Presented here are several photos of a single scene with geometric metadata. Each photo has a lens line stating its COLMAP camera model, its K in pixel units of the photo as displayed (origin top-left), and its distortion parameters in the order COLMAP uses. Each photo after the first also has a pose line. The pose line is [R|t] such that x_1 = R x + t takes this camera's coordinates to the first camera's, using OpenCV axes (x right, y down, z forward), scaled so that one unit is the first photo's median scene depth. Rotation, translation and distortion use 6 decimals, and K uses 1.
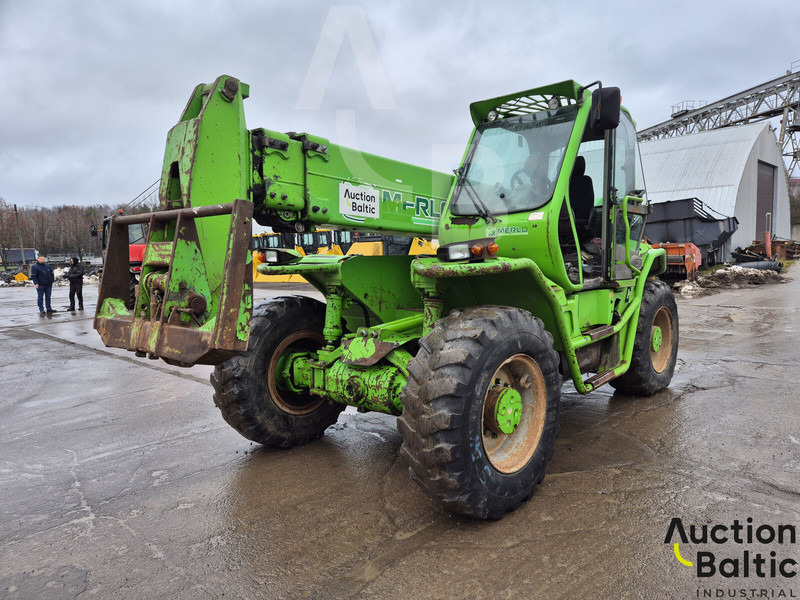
lens RADIAL K [[537.6, 0, 400.6], [0, 537.6, 305.3], [0, 0, 1]] dist [0.067530, -0.066657]
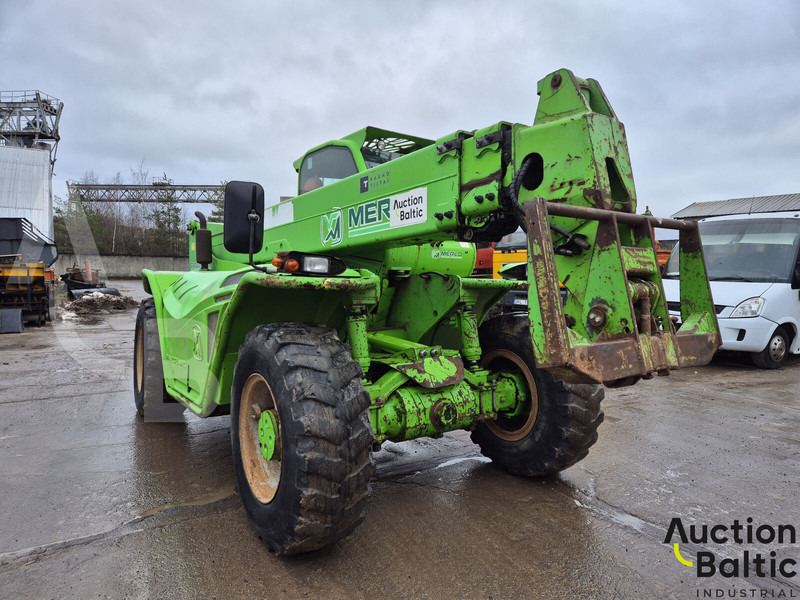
lens RADIAL K [[537.6, 0, 400.6], [0, 537.6, 305.3], [0, 0, 1]] dist [0.067530, -0.066657]
pose [[0.234275, -0.019446, 0.971976, -0.988566], [0.071422, 0.997442, 0.002741, -0.036499], [-0.969543, 0.068778, 0.235065, 0.829461]]
